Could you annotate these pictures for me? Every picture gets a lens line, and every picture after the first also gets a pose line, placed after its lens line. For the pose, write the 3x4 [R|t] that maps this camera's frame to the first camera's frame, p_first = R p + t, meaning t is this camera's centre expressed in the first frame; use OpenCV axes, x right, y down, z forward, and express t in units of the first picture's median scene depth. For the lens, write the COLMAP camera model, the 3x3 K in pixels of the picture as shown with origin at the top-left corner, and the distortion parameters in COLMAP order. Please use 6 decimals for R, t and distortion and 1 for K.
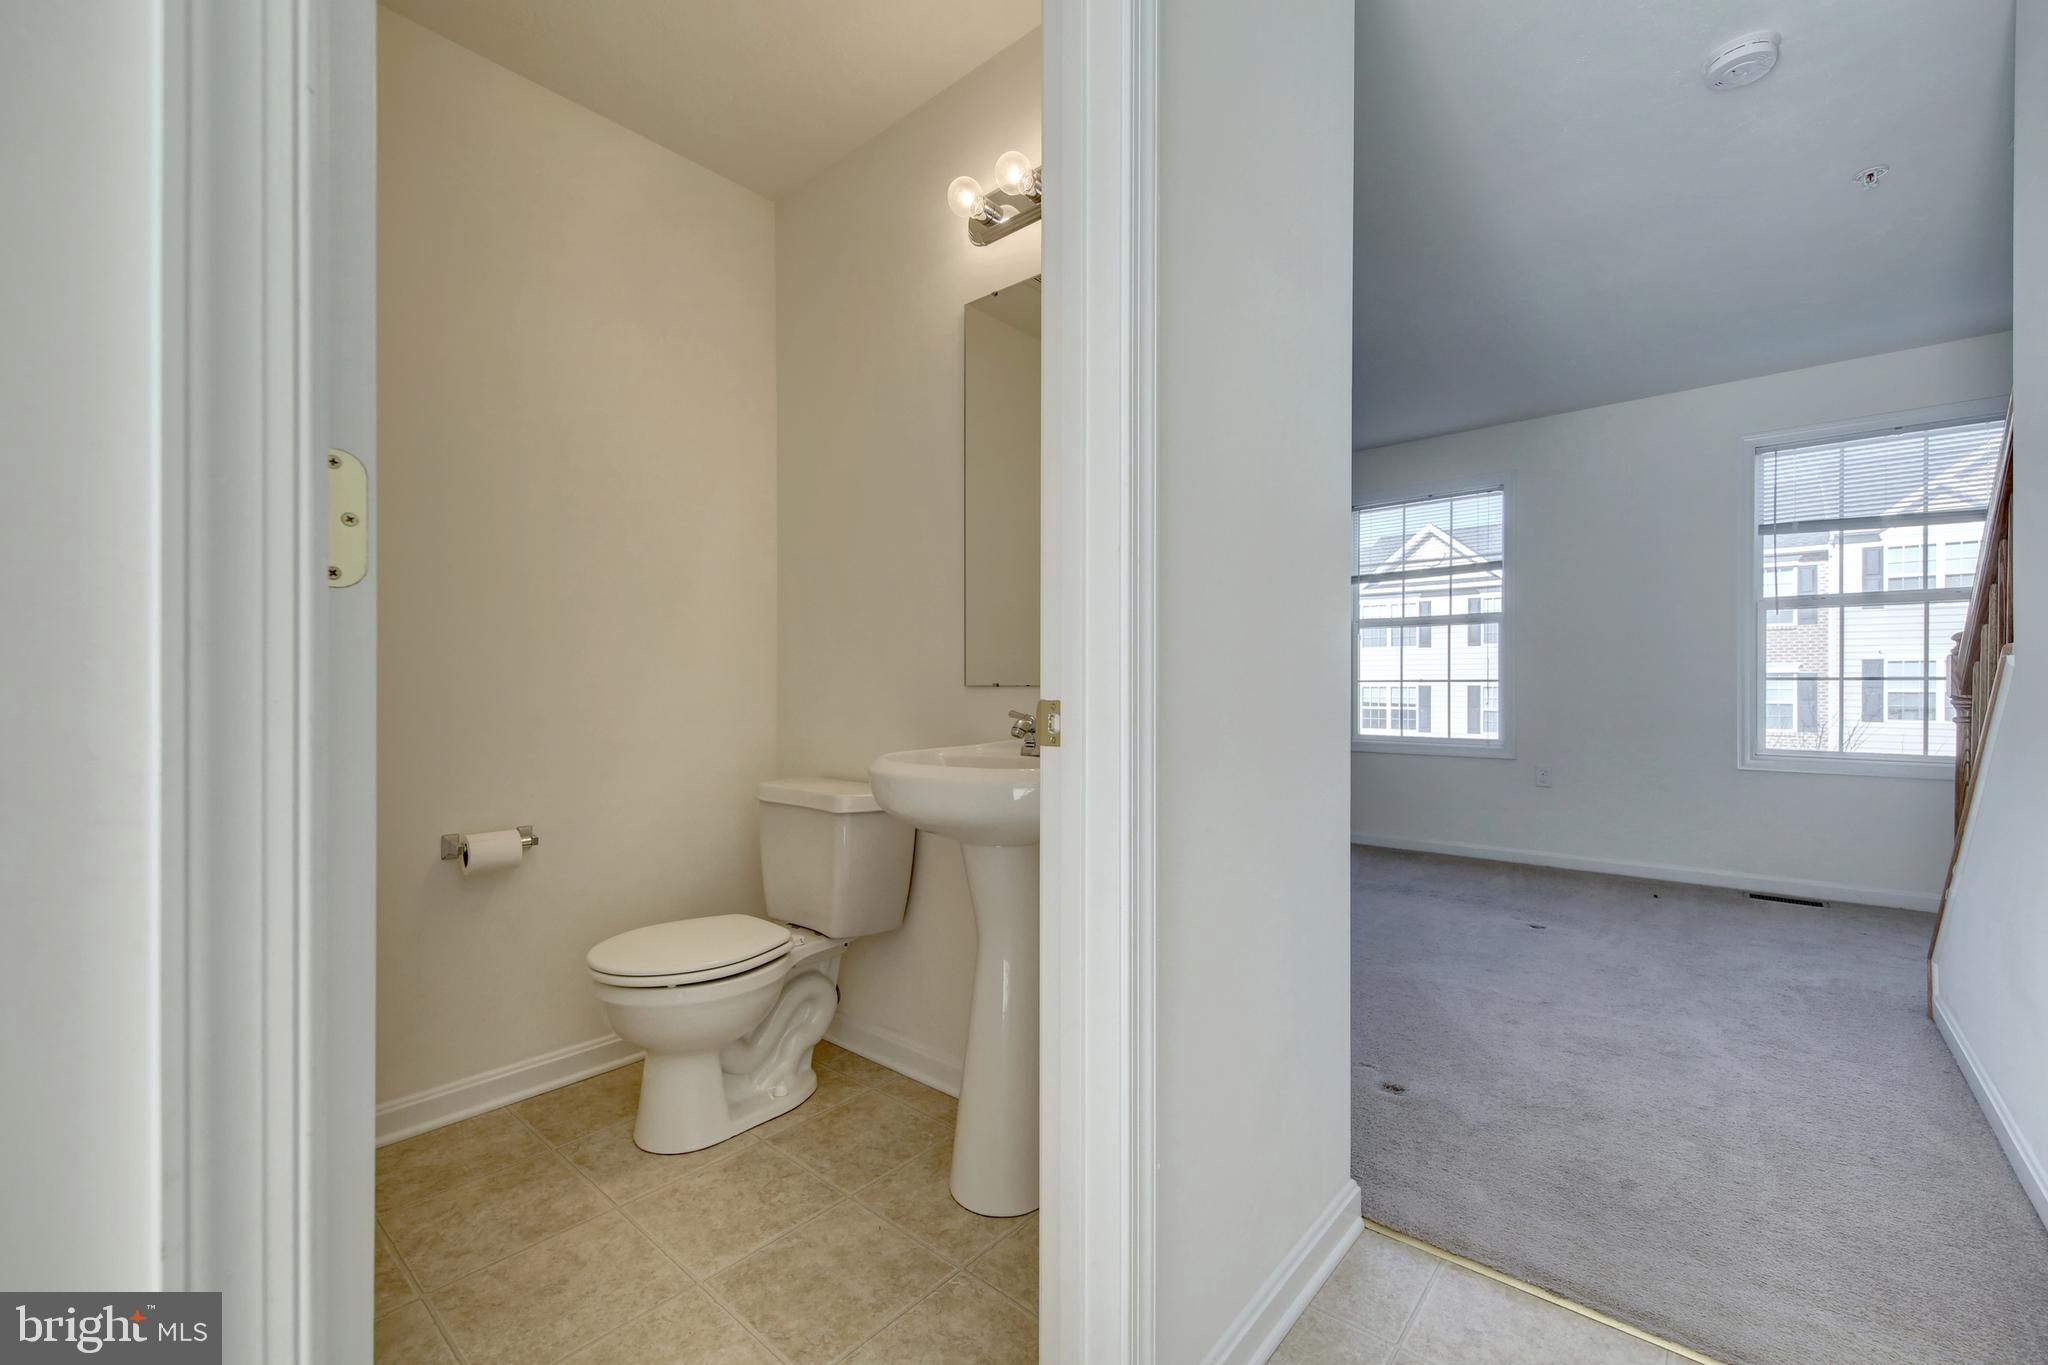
lens RADIAL K [[860.4, 0, 1018.5], [0, 860.4, 685.2], [0, 0, 1]] dist [0.014230, 0.000318]
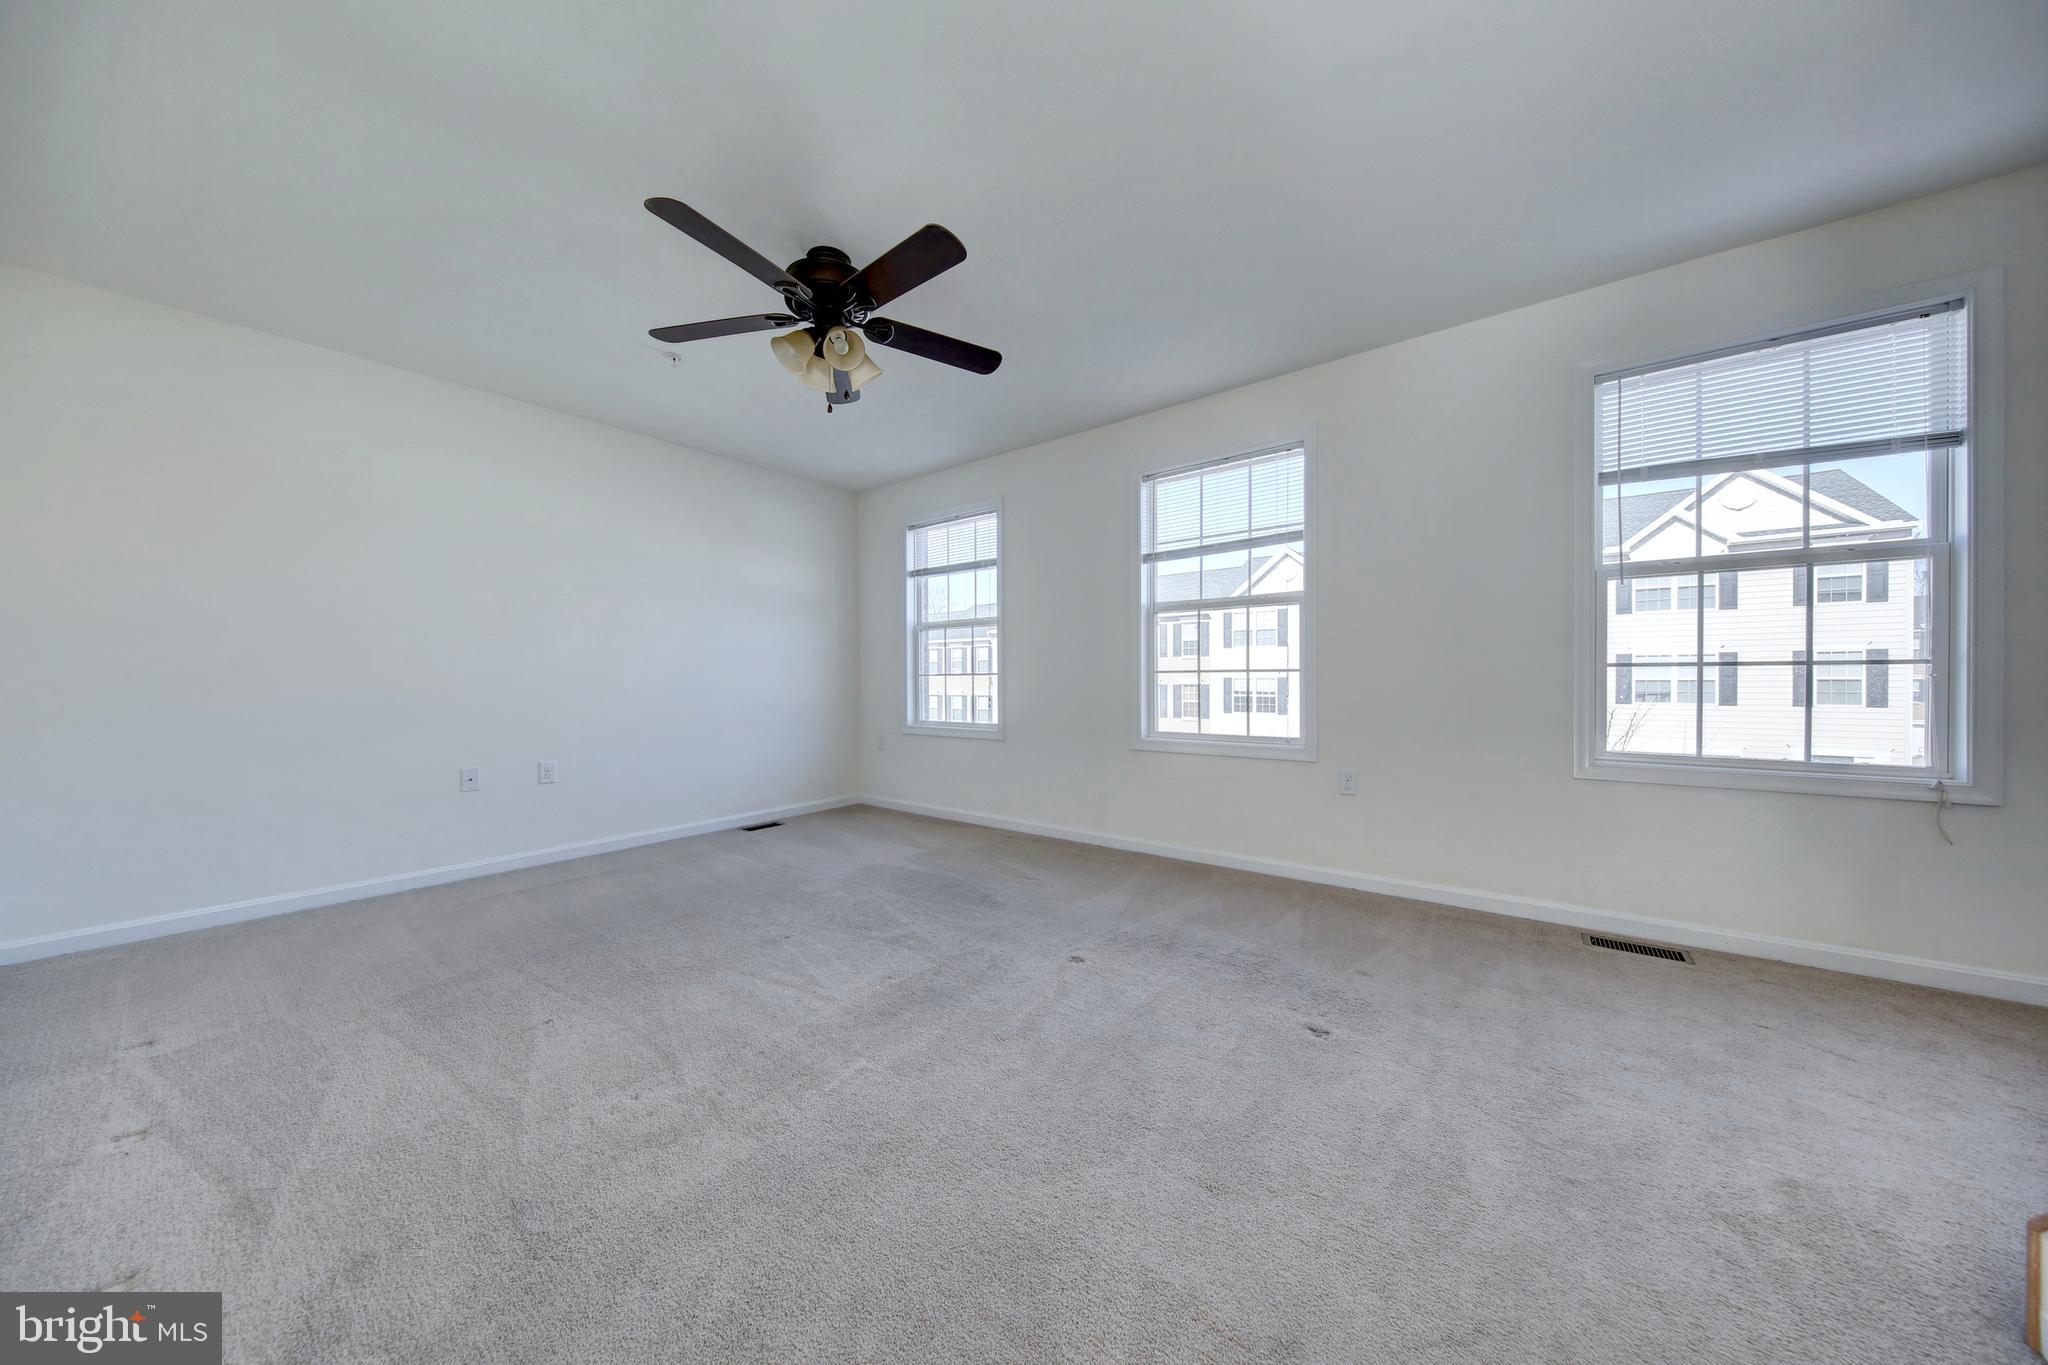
lens RADIAL K [[651.0, 0, 1029.6], [0, 651.0, 682.6], [0, 0, 1]] dist [-0.001360, -0.000142]
pose [[0.998692, -0.006267, 0.050743, 0.277117], [0.005940, 0.999961, 0.006579, 0.001245], [-0.050782, -0.006269, 0.998690, 0.399821]]
